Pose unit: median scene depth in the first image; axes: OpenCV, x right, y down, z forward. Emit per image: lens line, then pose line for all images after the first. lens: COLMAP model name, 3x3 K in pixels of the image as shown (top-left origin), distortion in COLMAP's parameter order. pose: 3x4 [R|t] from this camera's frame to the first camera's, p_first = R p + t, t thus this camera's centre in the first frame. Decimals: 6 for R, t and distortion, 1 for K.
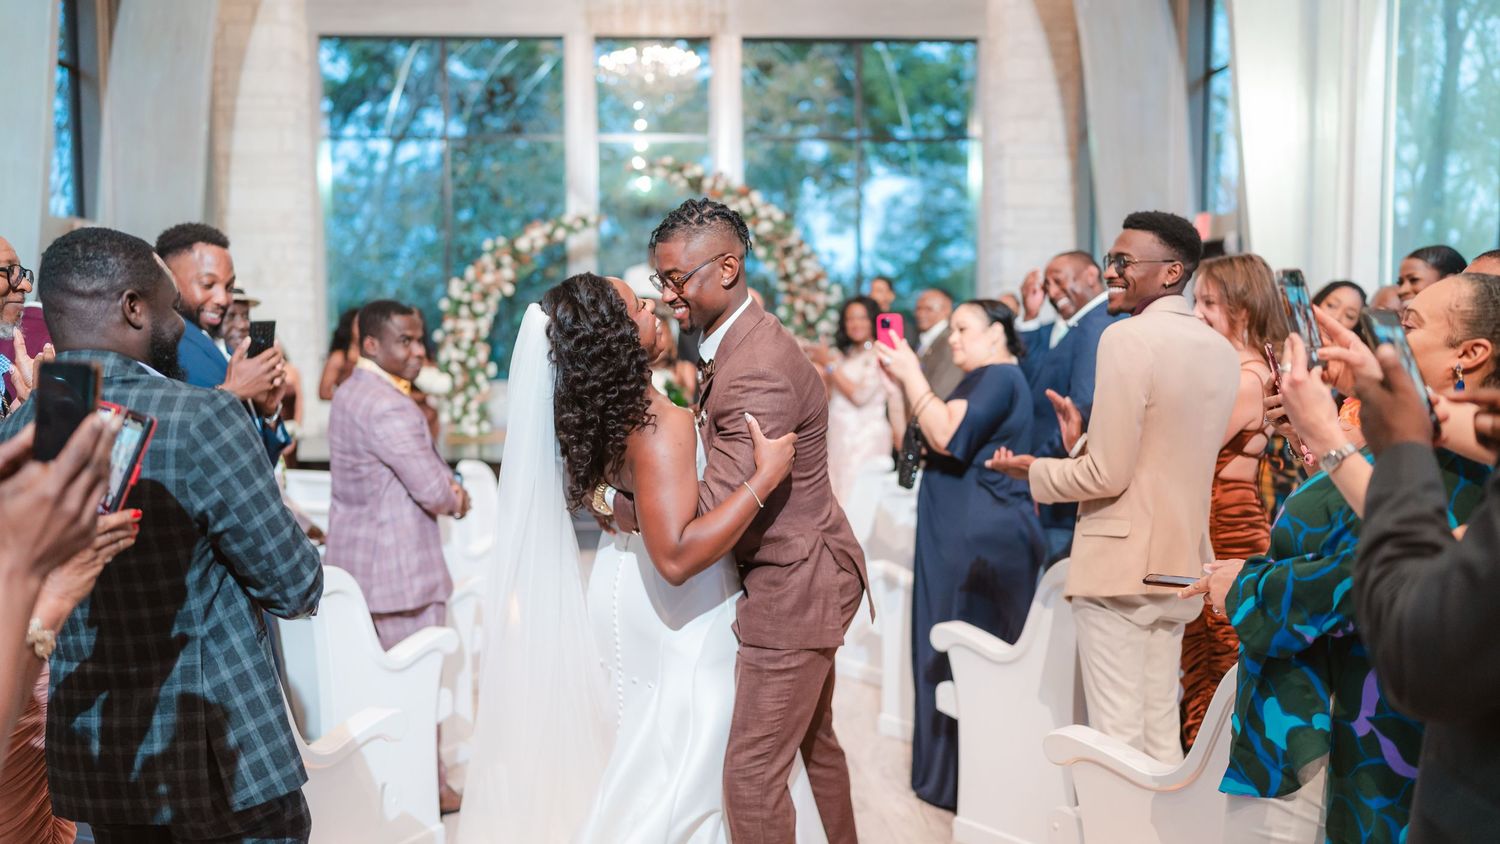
lens RADIAL K [[1499.6, 0, 750.0], [0, 1499.6, 422.0], [0, 0, 1]] dist [0.002180, -0.000280]
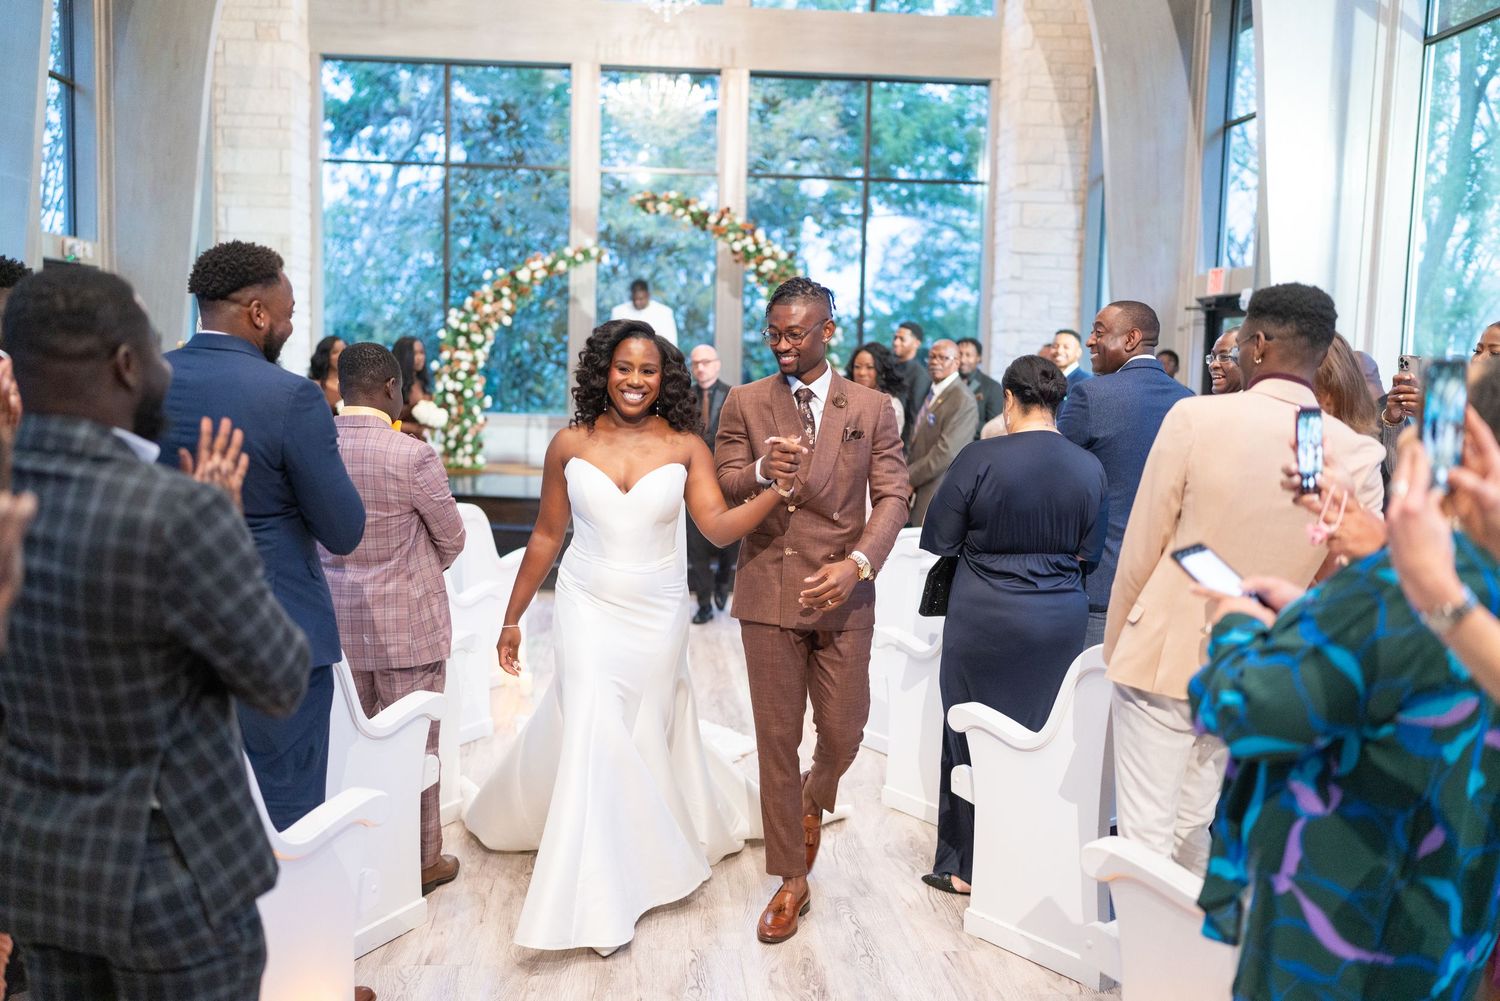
lens RADIAL K [[1460.7, 0, 750.0], [0, 1460.7, 500.5], [0, 0, 1]] dist [-0.007251, -0.004981]
pose [[0.999473, 0.031051, 0.009463, -0.006412], [-0.031362, 0.998908, 0.034644, -0.008190], [-0.008377, -0.034922, 0.999355, 0.032333]]
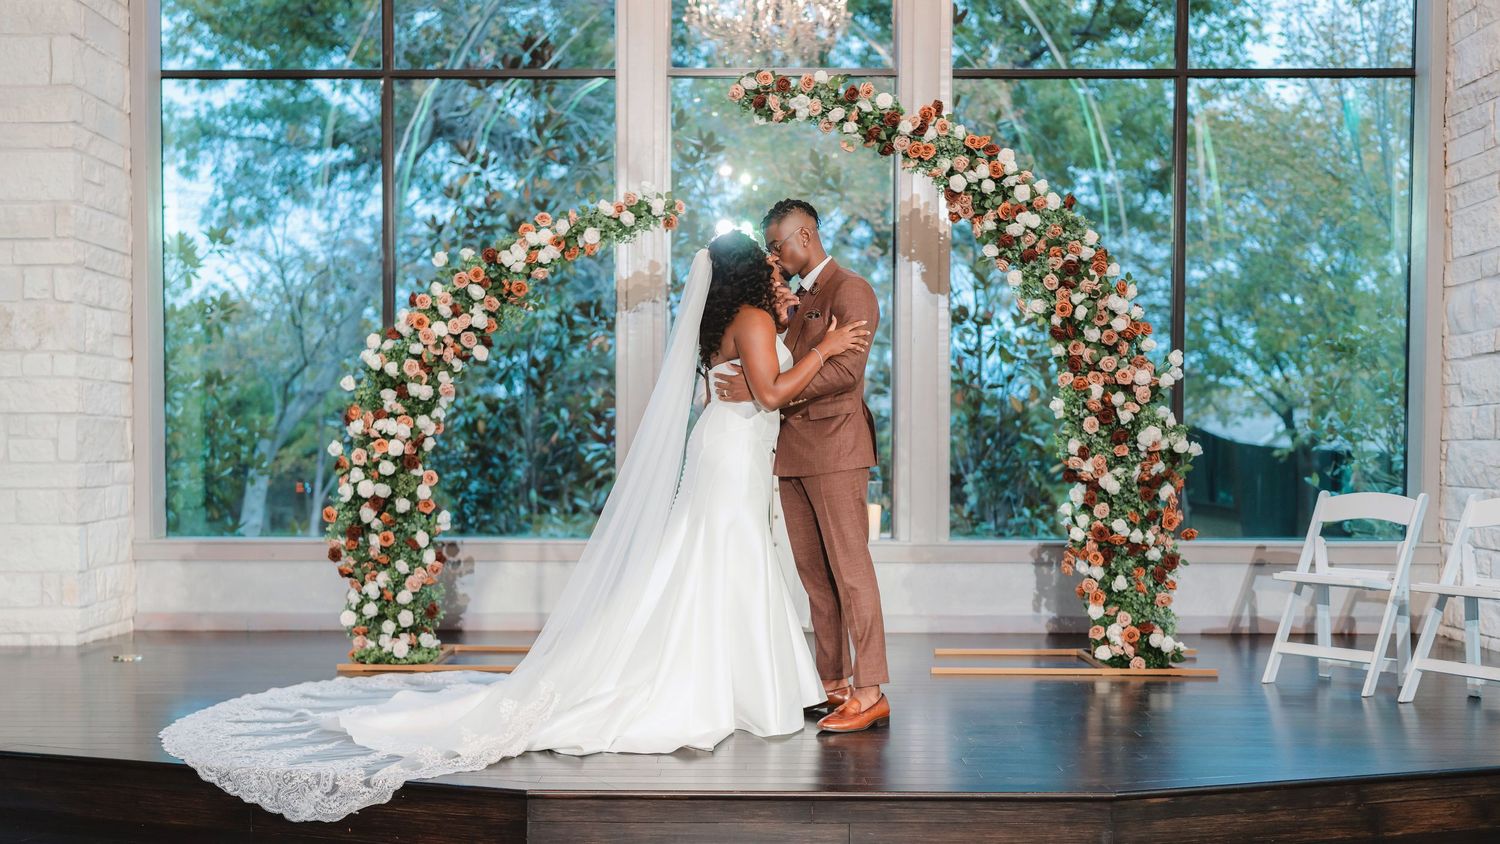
lens RADIAL K [[1499.6, 0, 750.0], [0, 1499.6, 422.0], [0, 0, 1]] dist [0.002180, -0.000280]
pose [[0.998226, 0.008656, -0.058912, -0.045190], [-0.012896, 0.997323, -0.071972, -0.031852], [0.058131, 0.072604, 0.995665, 0.507155]]
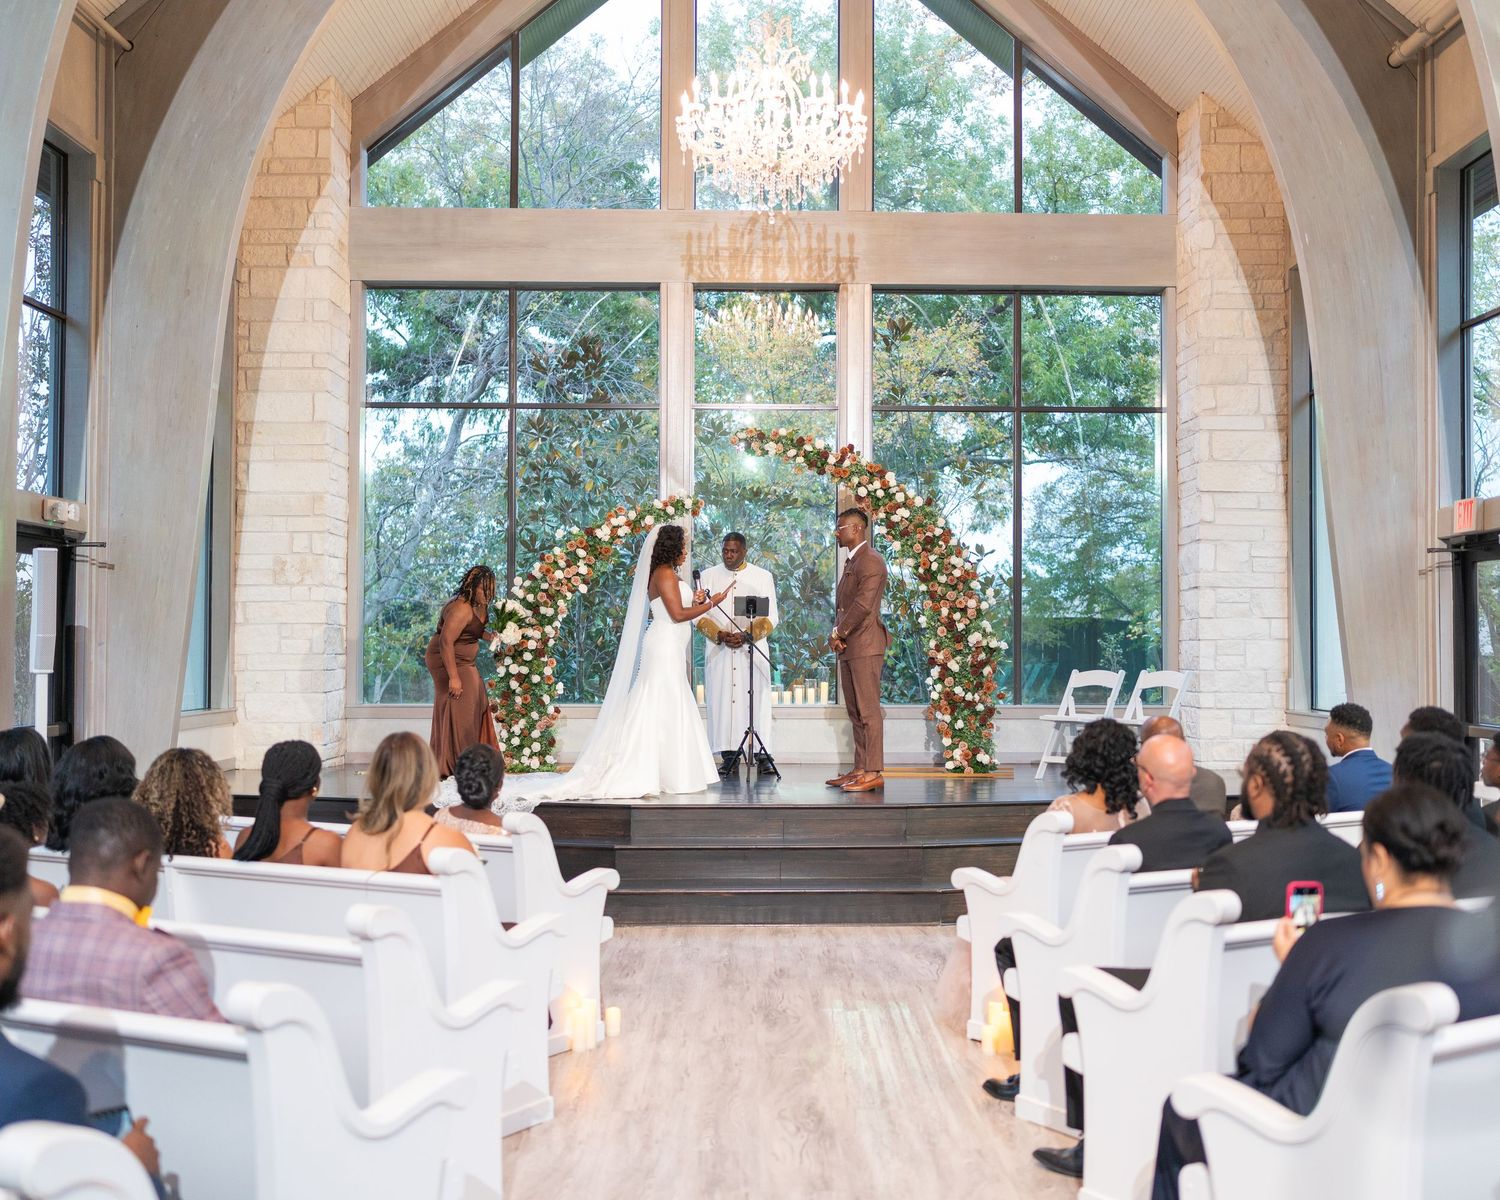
lens RADIAL K [[1720.2, 0, 820.0], [0, 1720.2, 599.7], [0, 0, 1]] dist [0.006644, -0.015178]
pose [[0.999541, 0.009072, -0.028910, -0.006608], [-0.011545, 0.996178, -0.086580, -0.003696], [0.028014, 0.086874, 0.995825, 0.078312]]
